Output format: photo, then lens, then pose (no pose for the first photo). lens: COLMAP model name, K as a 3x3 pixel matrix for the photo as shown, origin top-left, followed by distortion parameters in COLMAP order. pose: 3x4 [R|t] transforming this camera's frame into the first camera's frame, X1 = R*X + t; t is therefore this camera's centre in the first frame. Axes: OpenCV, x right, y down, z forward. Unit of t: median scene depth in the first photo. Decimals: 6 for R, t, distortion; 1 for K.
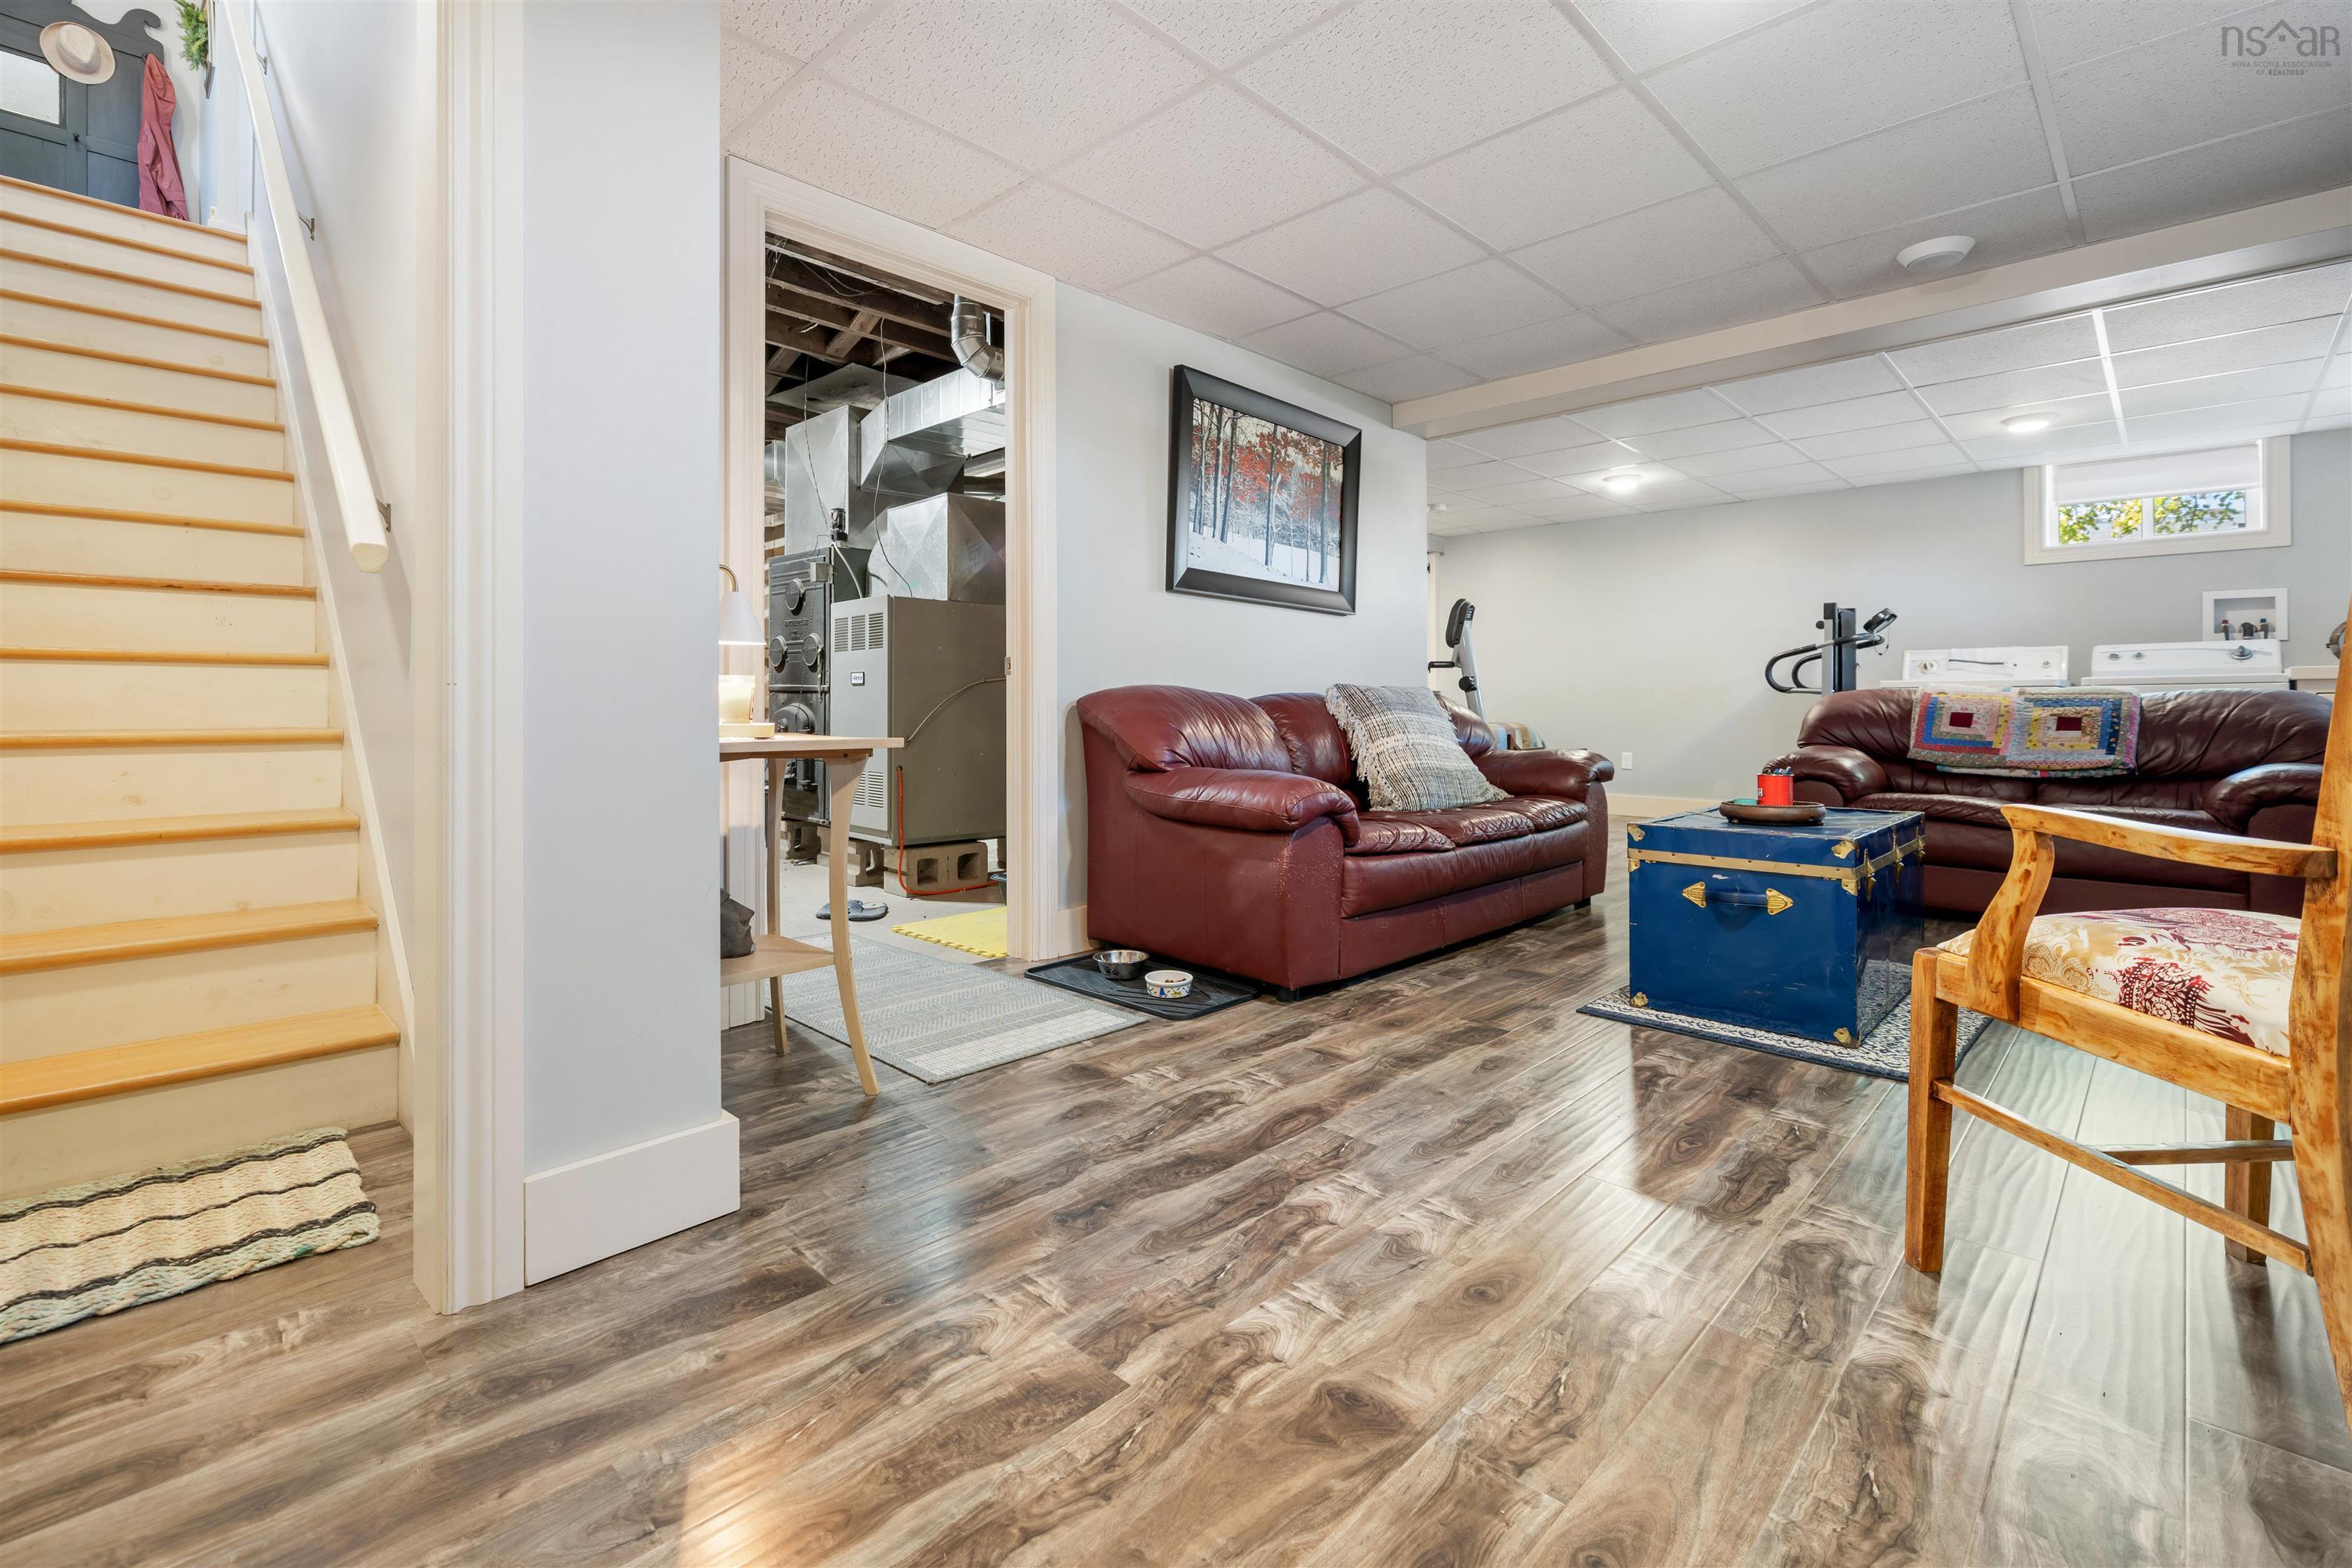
lens RADIAL K [[1018.1, 0, 1144.3], [0, 1018.1, 711.0], [0, 0, 1]] dist [-0.002766, 0.000486]
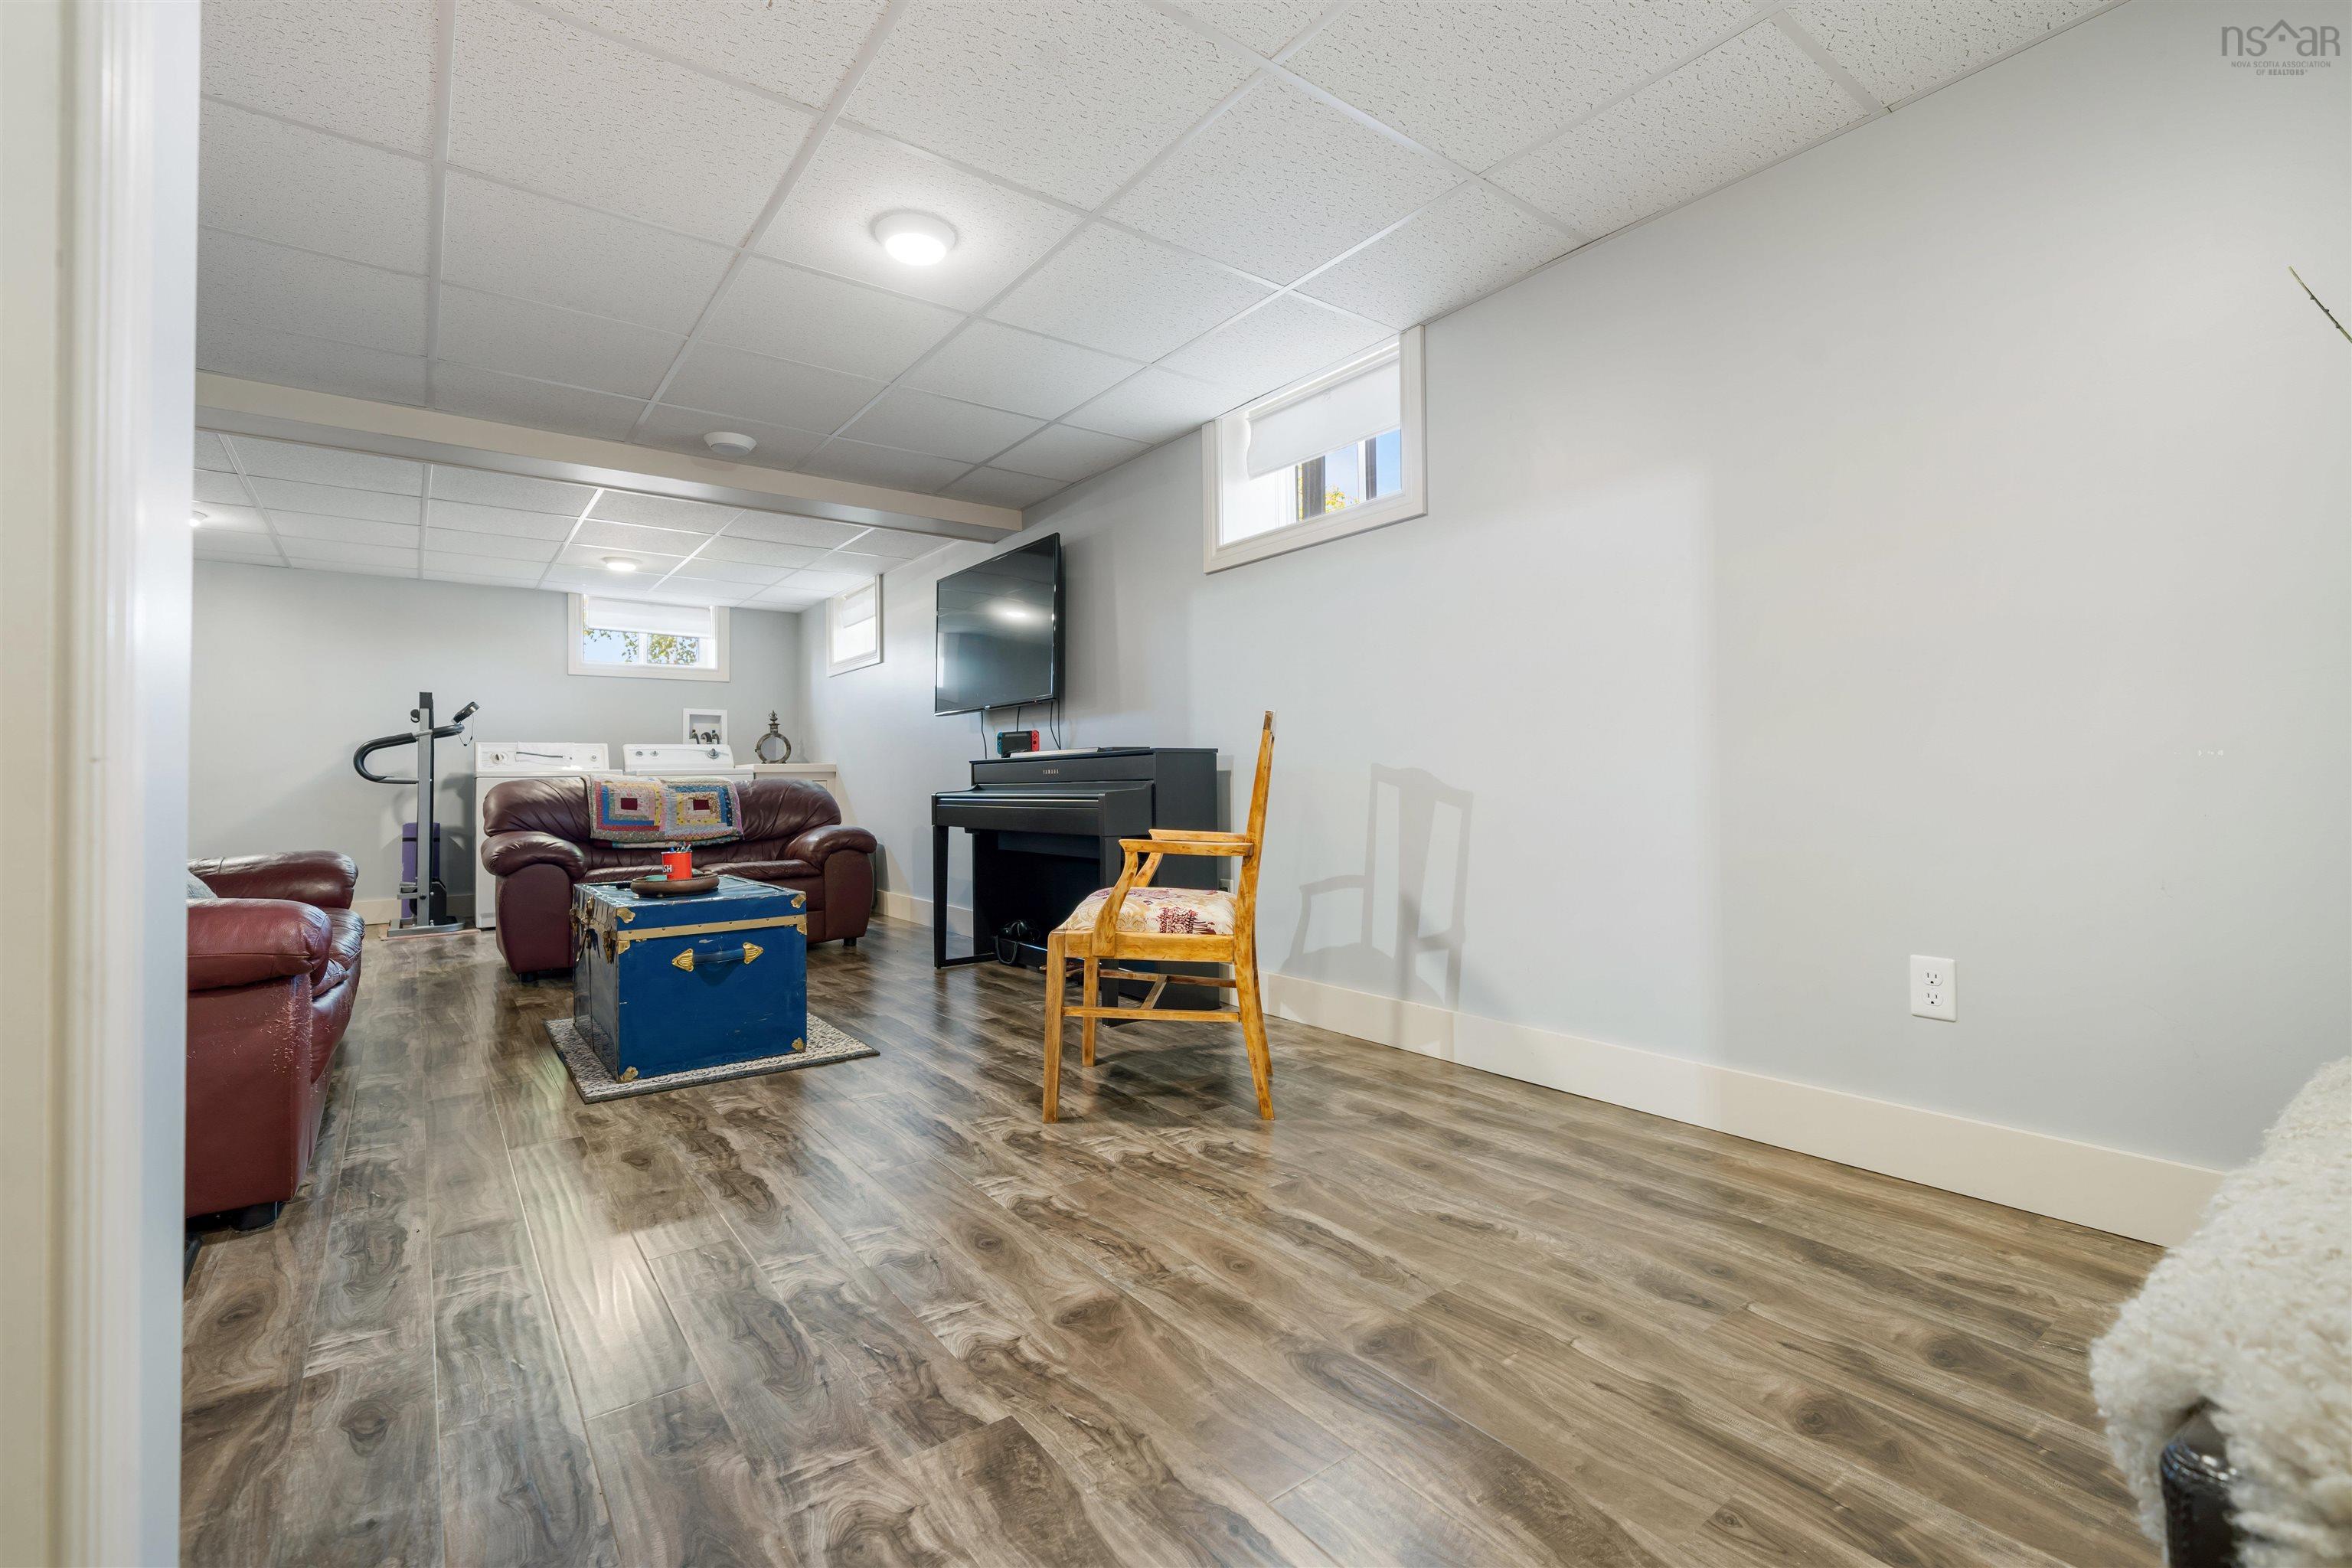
lens RADIAL K [[1018.1, 0, 1168.3], [0, 1018.1, 775.7], [0, 0, 1]] dist [-0.002766, 0.000486]
pose [[0.157430, 0.005205, 0.987516, -0.629562], [0.018418, 0.999797, -0.008206, -0.006559], [-0.987358, 0.019480, 0.157302, 0.382260]]
